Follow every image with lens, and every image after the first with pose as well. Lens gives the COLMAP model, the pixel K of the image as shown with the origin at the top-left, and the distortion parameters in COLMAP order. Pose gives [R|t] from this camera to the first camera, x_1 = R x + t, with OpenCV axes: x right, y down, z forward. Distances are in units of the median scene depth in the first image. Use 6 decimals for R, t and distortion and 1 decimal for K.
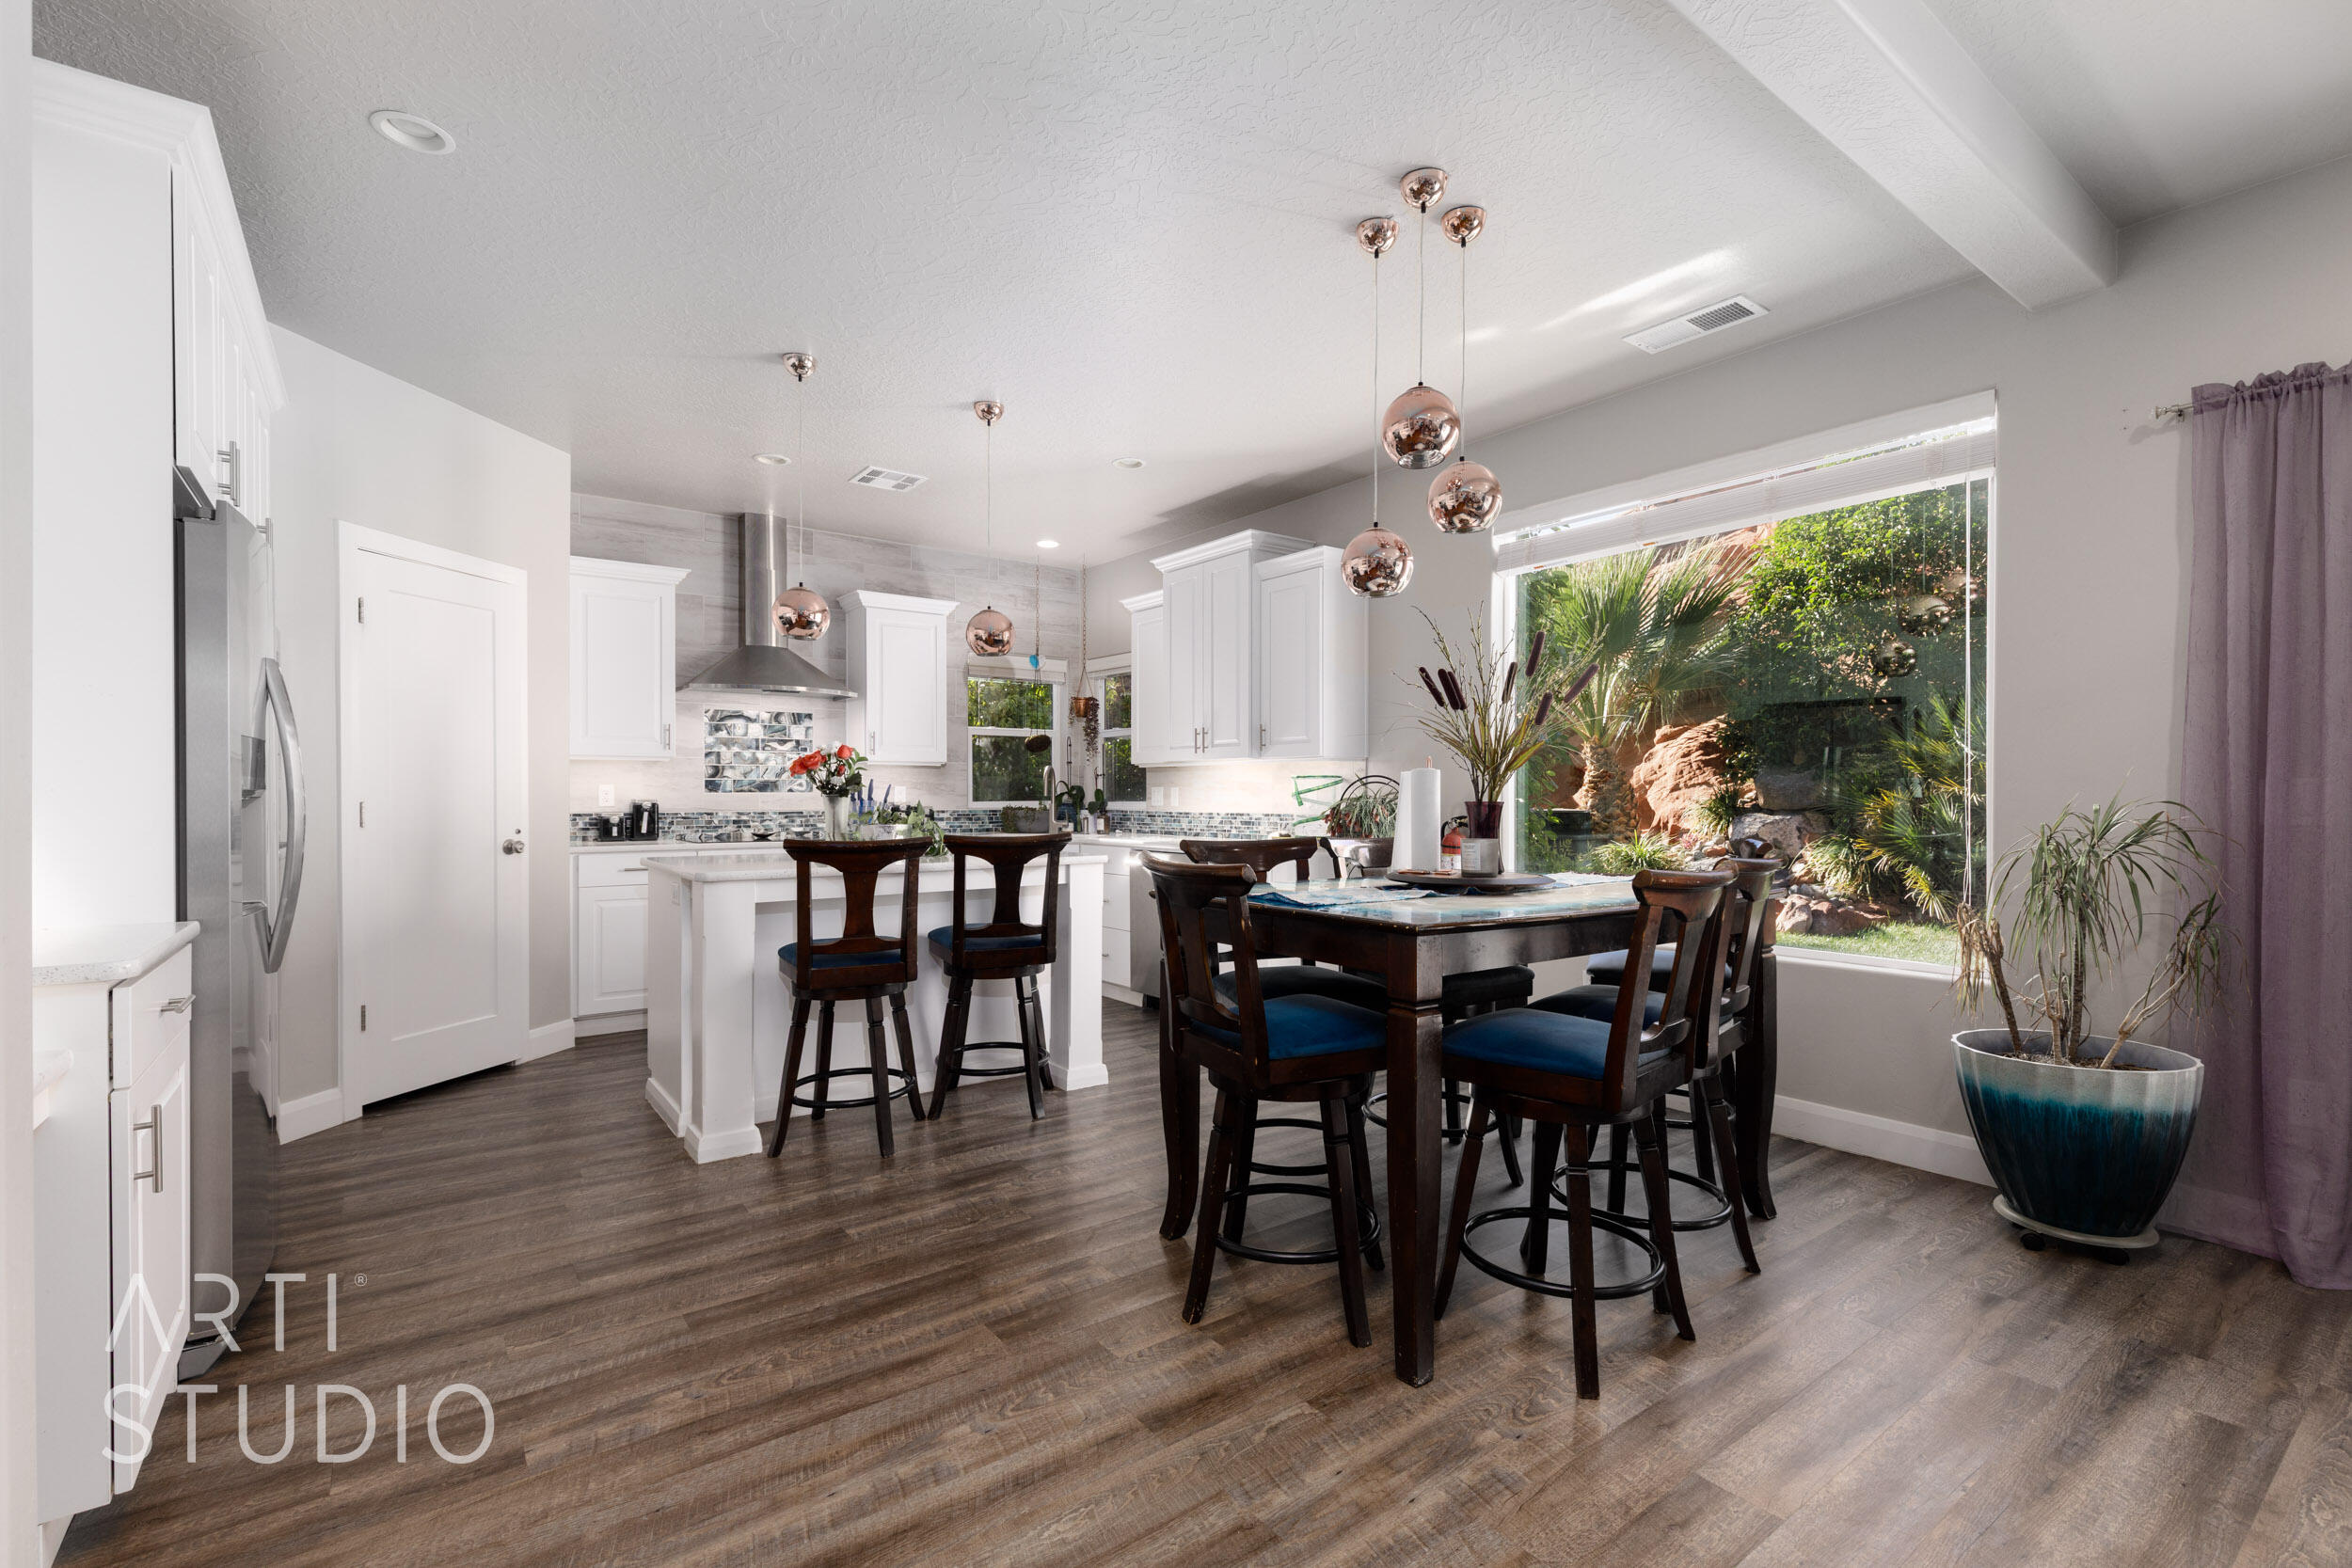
lens RADIAL K [[1065.2, 0, 1196.7], [0, 1065.2, 797.9], [0, 0, 1]] dist [0.010790, -0.002343]
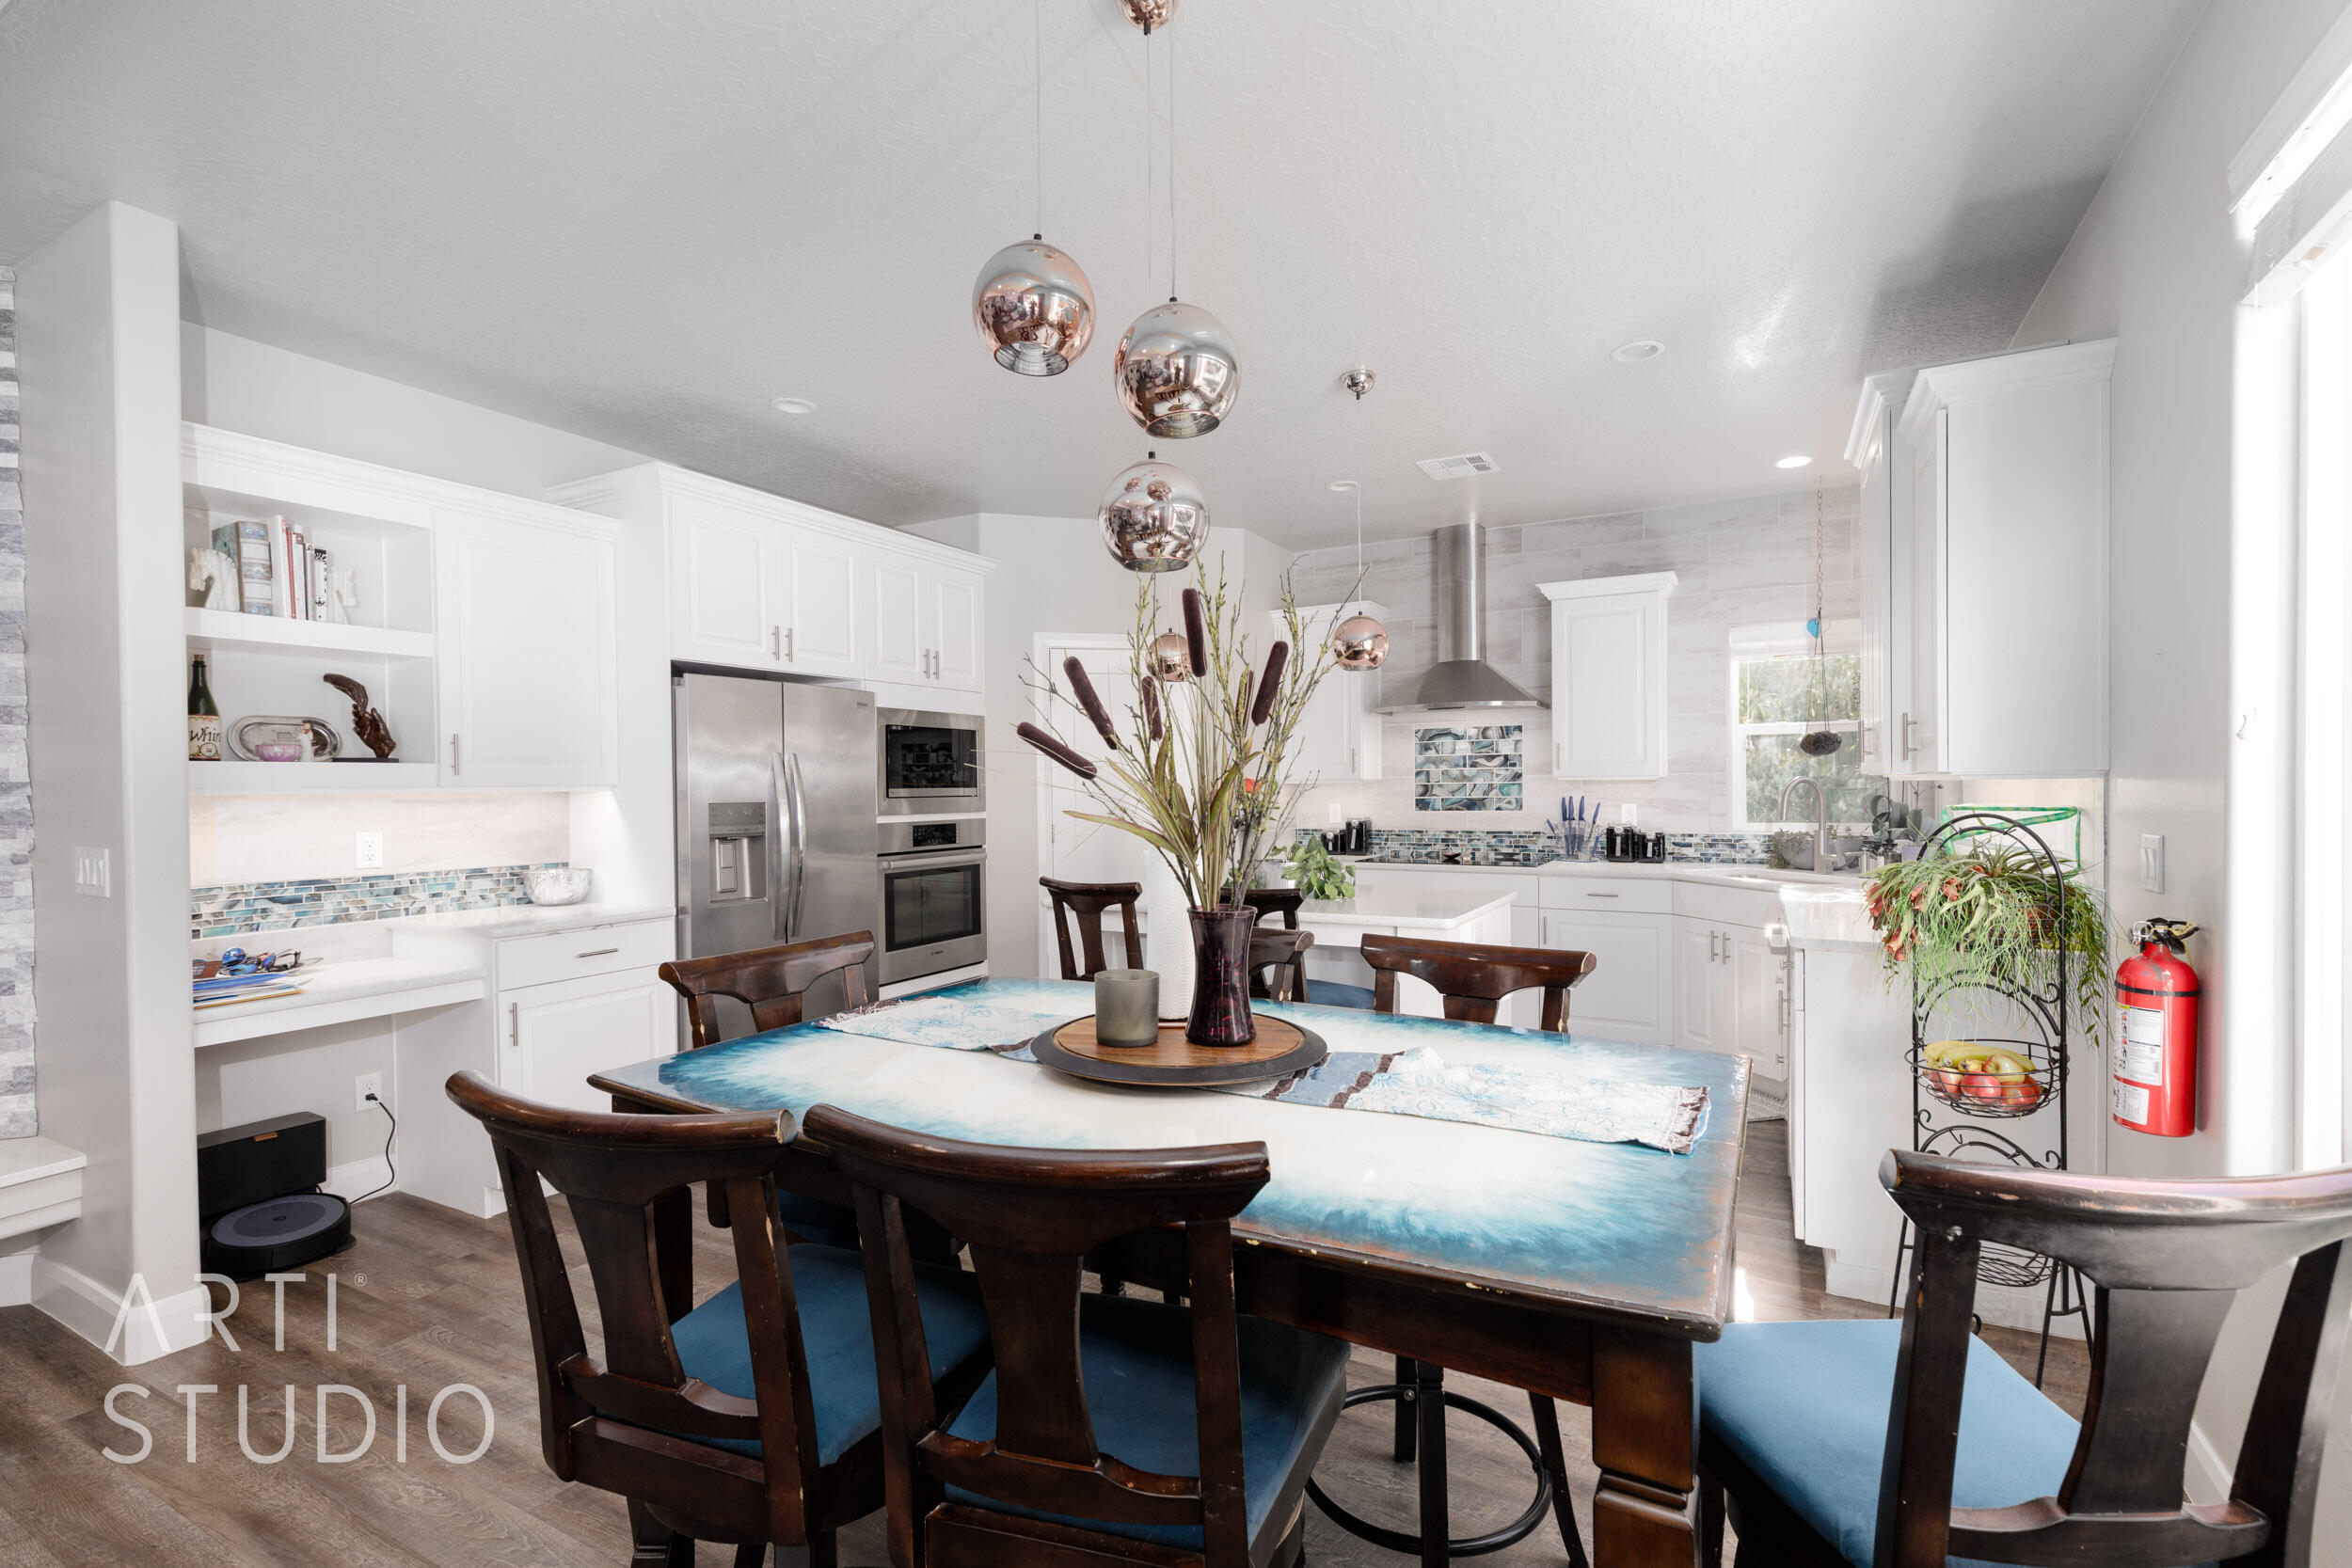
lens RADIAL K [[1065.2, 0, 1187.1], [0, 1065.2, 794.8], [0, 0, 1]] dist [0.010790, -0.002343]
pose [[0.403629, 0.002737, -0.914919, 0.380885], [0.009940, 0.999923, 0.007376, -0.029741], [0.914869, -0.012071, 0.403570, 0.377707]]
